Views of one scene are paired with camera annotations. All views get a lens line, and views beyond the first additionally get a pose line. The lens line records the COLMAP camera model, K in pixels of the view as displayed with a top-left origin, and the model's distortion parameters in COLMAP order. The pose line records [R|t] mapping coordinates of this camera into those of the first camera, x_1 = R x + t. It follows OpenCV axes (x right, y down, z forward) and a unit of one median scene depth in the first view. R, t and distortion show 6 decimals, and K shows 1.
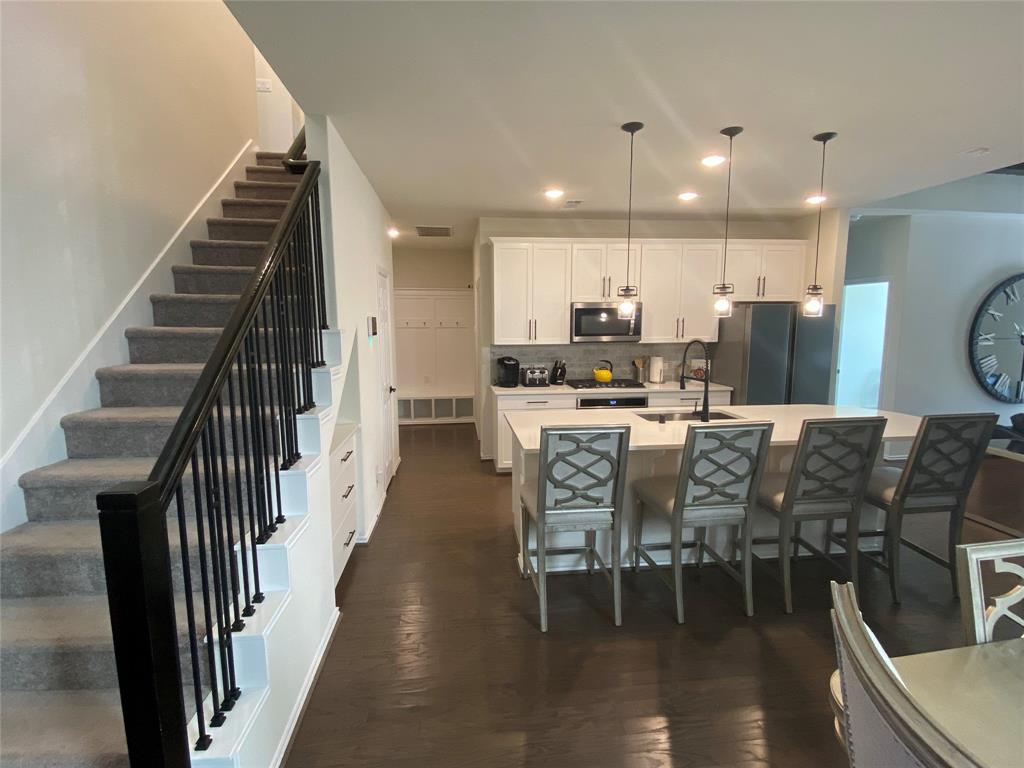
lens RADIAL K [[488.0, 0, 512.0], [0, 488.0, 384.0], [0, 0, 1]] dist [0.023095, -0.000053]
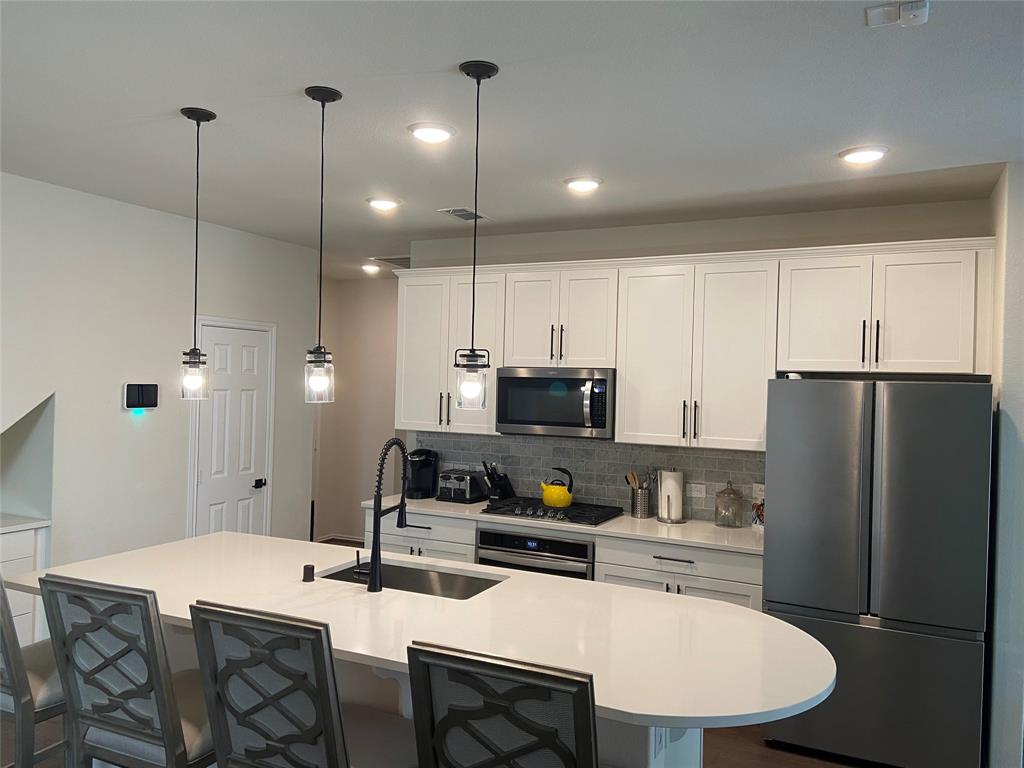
lens RADIAL K [[753.3, 0, 512.0], [0, 753.3, 384.0], [0, 0, 1]] dist [0.040506, -0.000372]
pose [[0.853577, 0.032875, -0.519929, 0.611250], [-0.090385, 0.992217, -0.085649, -0.068261], [0.513067, 0.120102, 0.849905, 0.224162]]
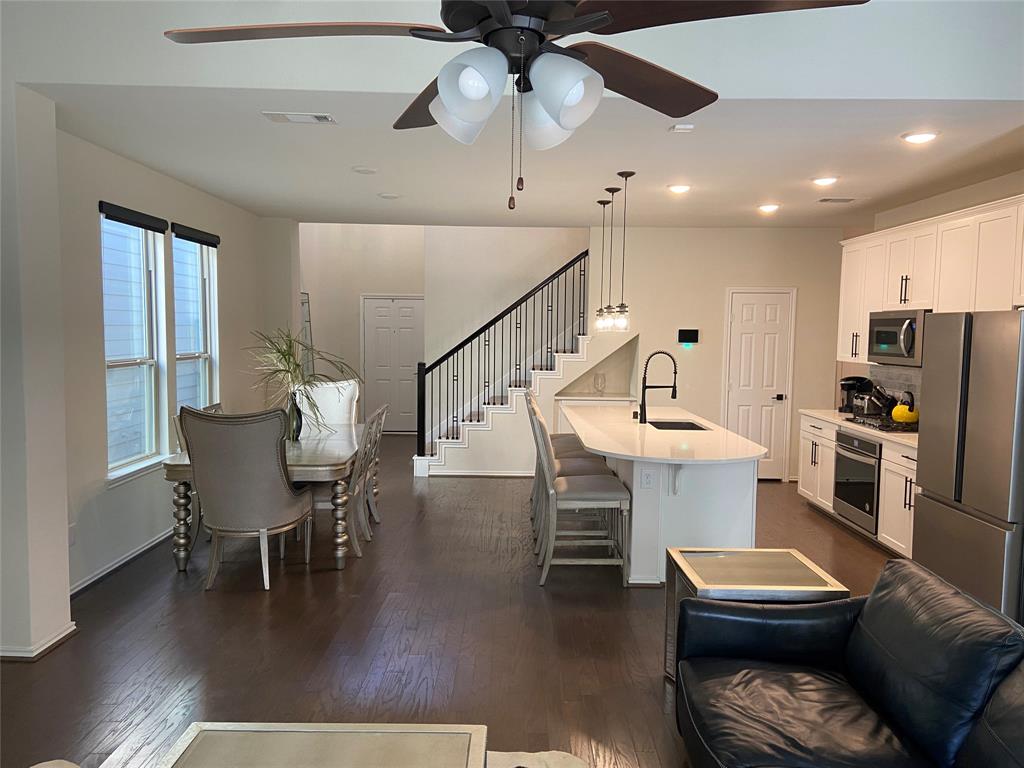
lens RADIAL K [[753.3, 0, 512.0], [0, 753.3, 384.0], [0, 0, 1]] dist [0.040506, -0.000372]
pose [[-0.115399, 0.081562, -0.989965, 1.319385], [-0.123027, 0.987776, 0.095723, -0.095378], [0.985671, 0.132839, -0.103954, 0.546335]]
